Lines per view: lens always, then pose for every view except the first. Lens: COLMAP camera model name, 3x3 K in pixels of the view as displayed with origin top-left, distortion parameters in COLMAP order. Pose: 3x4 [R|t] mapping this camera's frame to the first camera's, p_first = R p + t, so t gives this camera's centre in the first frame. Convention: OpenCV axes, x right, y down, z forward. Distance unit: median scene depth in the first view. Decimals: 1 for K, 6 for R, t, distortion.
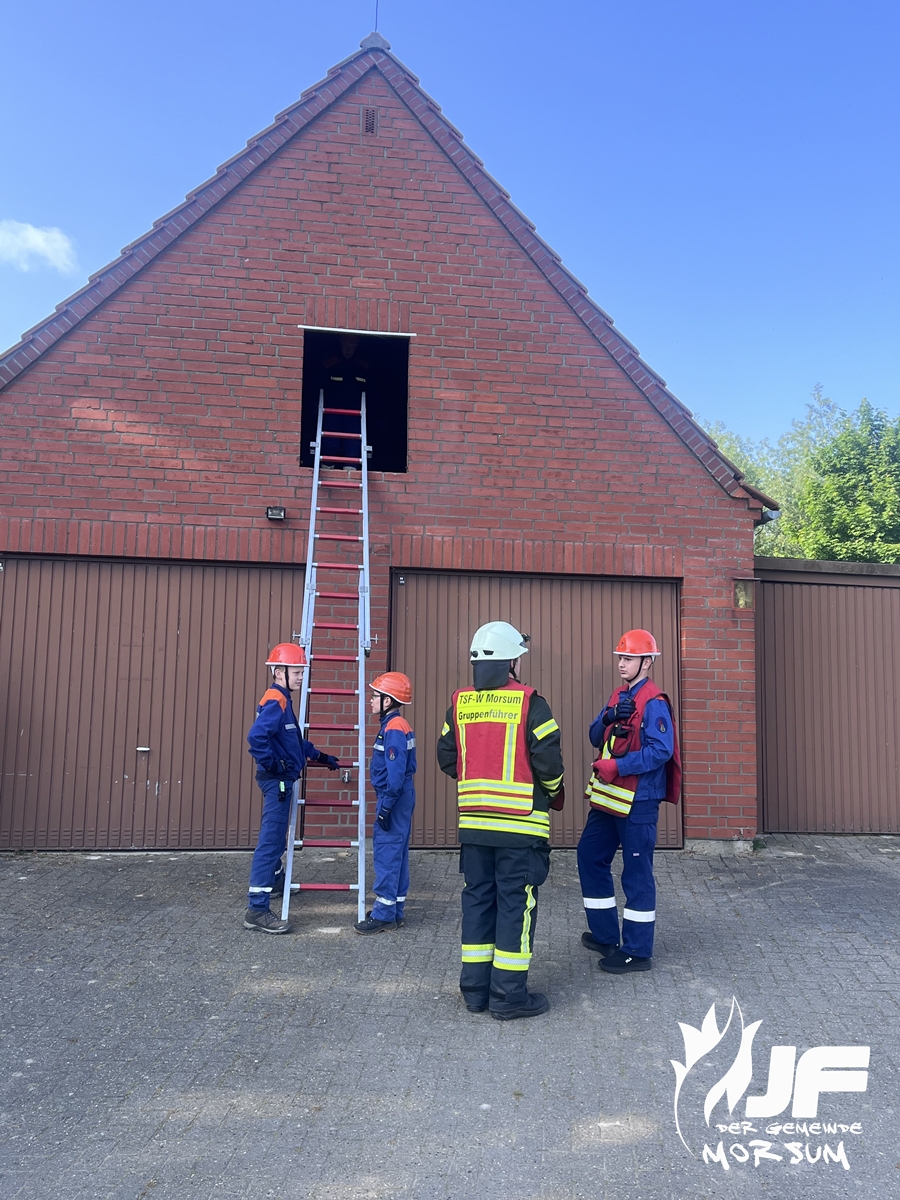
lens RADIAL K [[1143.2, 0, 464.4], [0, 1143.2, 594.5], [0, 0, 1]] dist [0.047772, 0.000000]
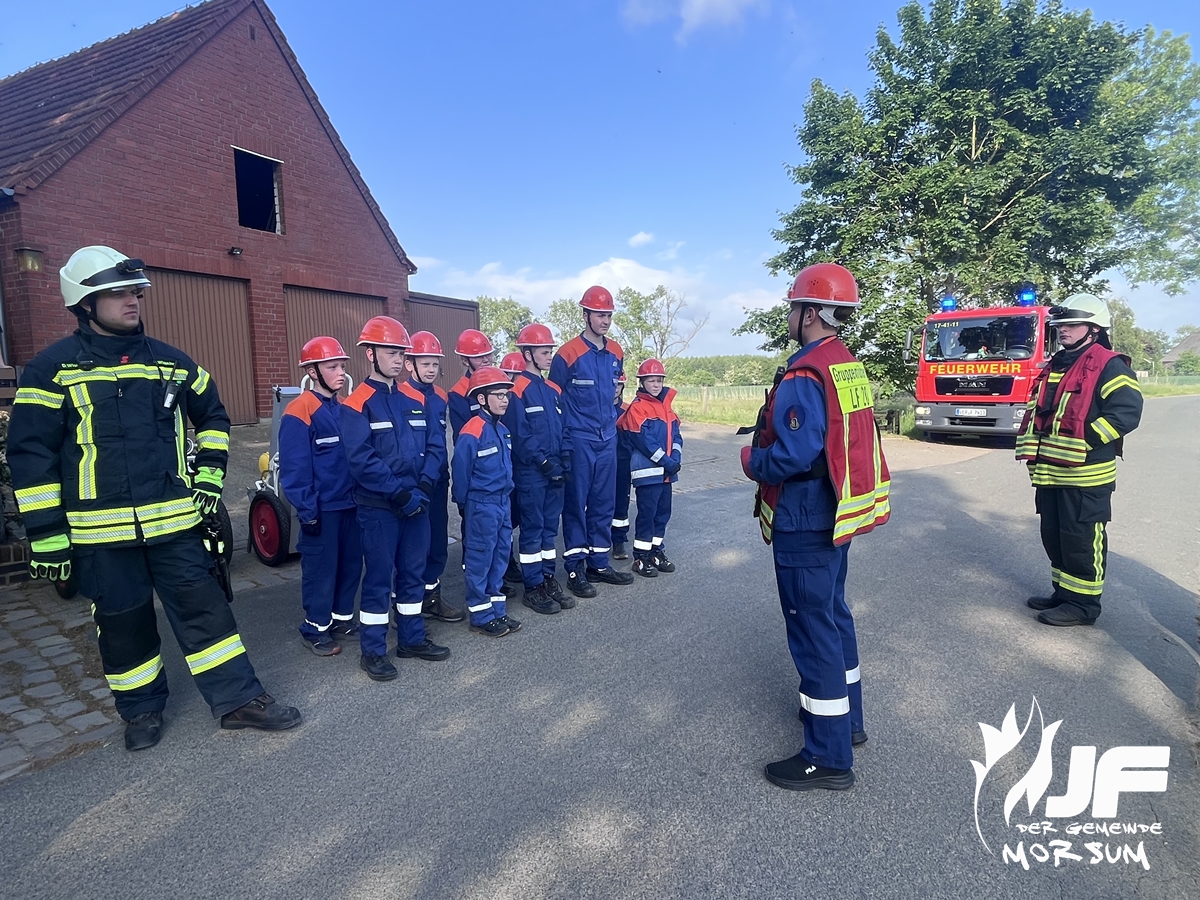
lens RADIAL K [[715.5, 0, 597.9], [0, 715.5, 453.4], [0, 0, 1]] dist [-0.004577, -0.002823]
pose [[0.563580, -0.113817, 0.818183, -0.797435], [-0.071906, 0.979944, 0.185850, -0.004915], [-0.822926, -0.163574, 0.544092, -0.185665]]
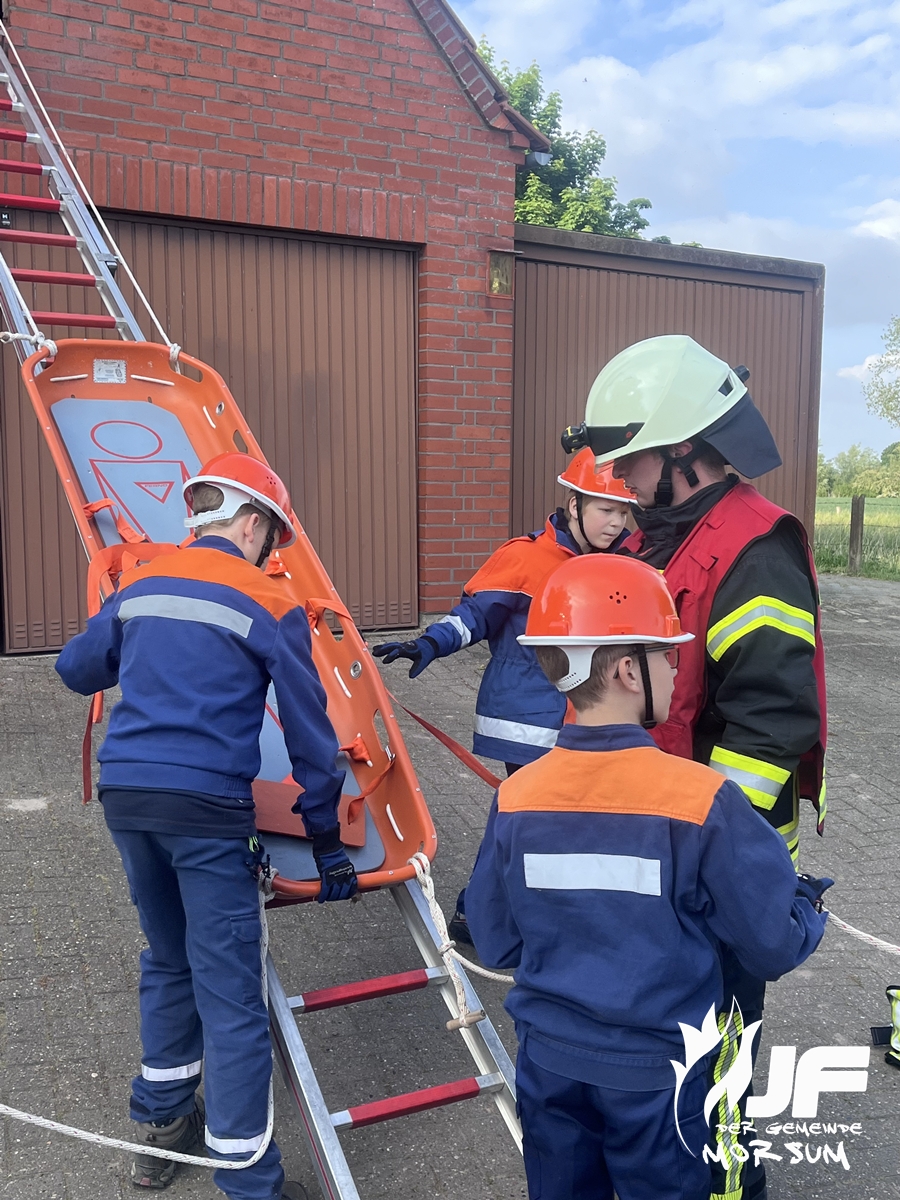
lens RADIAL K [[1427.1, 0, 470.6], [0, 1427.1, 615.6], [0, 0, 1]] dist [0.034155, 0.000000]
pose [[0.908891, -0.049129, 0.414130, -0.153238], [-0.048001, 0.974113, 0.220909, 0.011715], [-0.414263, -0.220661, 0.883004, 0.185808]]
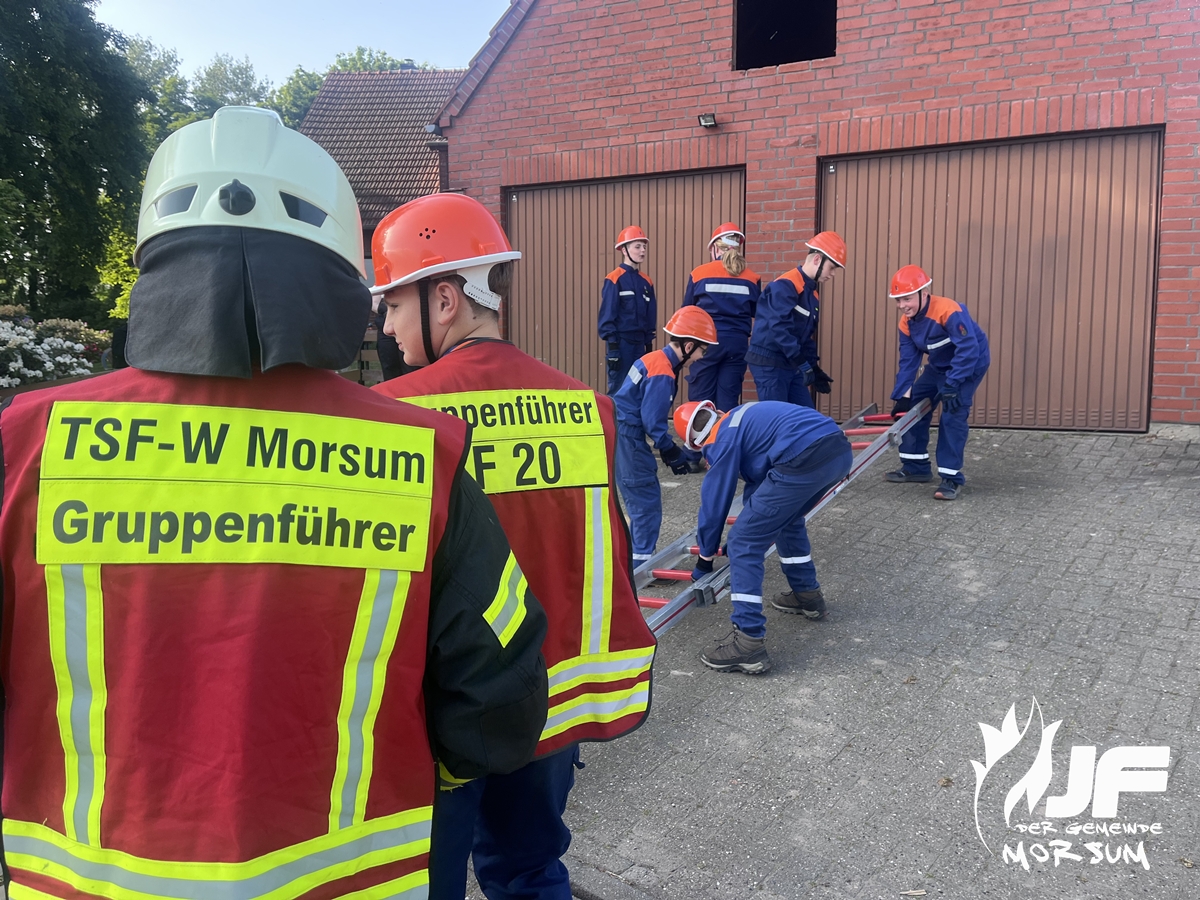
lens RADIAL K [[905.0, 0, 583.3], [0, 905.0, 436.9], [0, 0, 1]] dist [0.073836, -0.099939]
pose [[0.814693, 0.041249, -0.578424, 0.245347], [0.091213, 0.975935, 0.198068, 0.039403], [0.572674, -0.214125, 0.791325, 0.165802]]
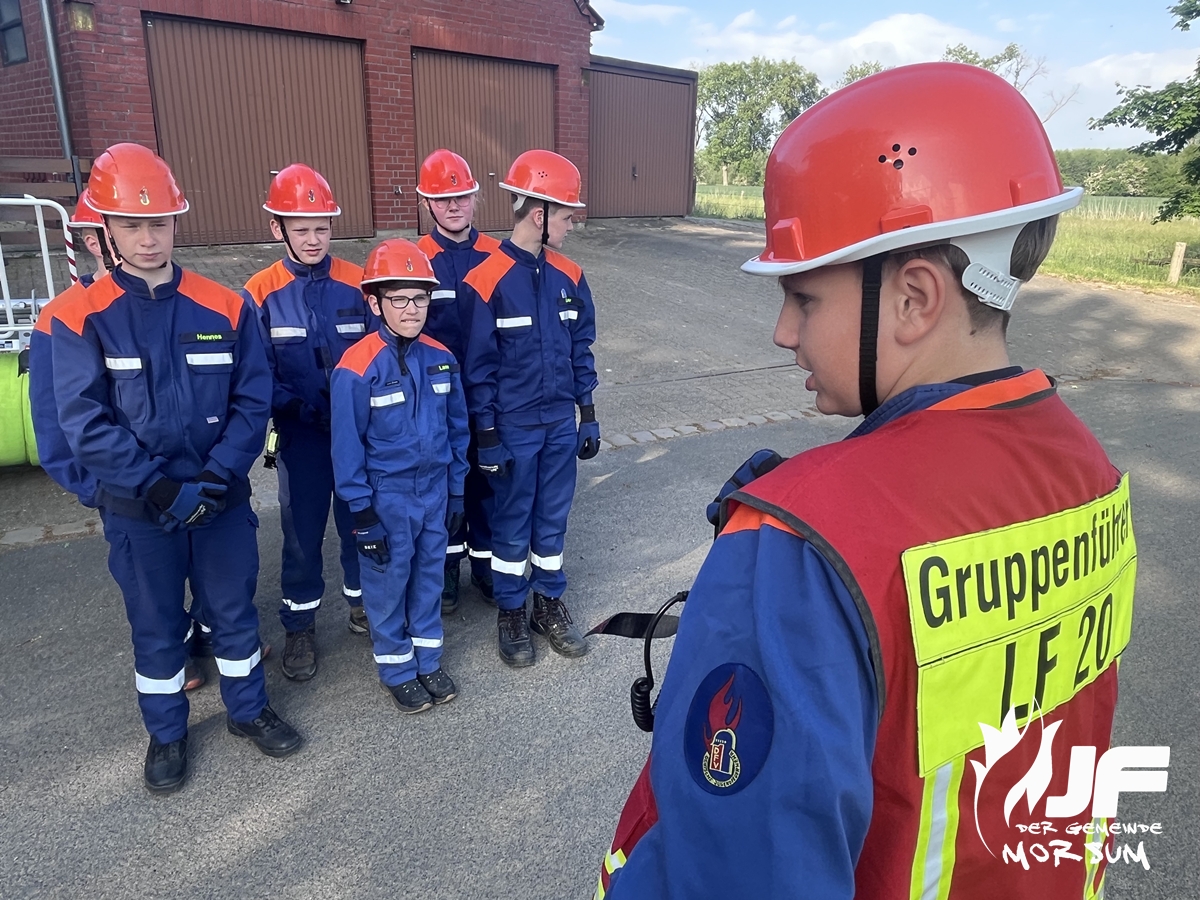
lens RADIAL K [[854.7, 0, 598.6], [0, 854.7, 448.0], [0, 0, 1]] dist [0.005545, -0.010183]
pose [[0.799299, -0.187375, 0.570975, -0.594209], [-0.081223, 0.907741, 0.411593, -0.026452], [-0.595420, -0.375362, 0.710337, -0.139506]]
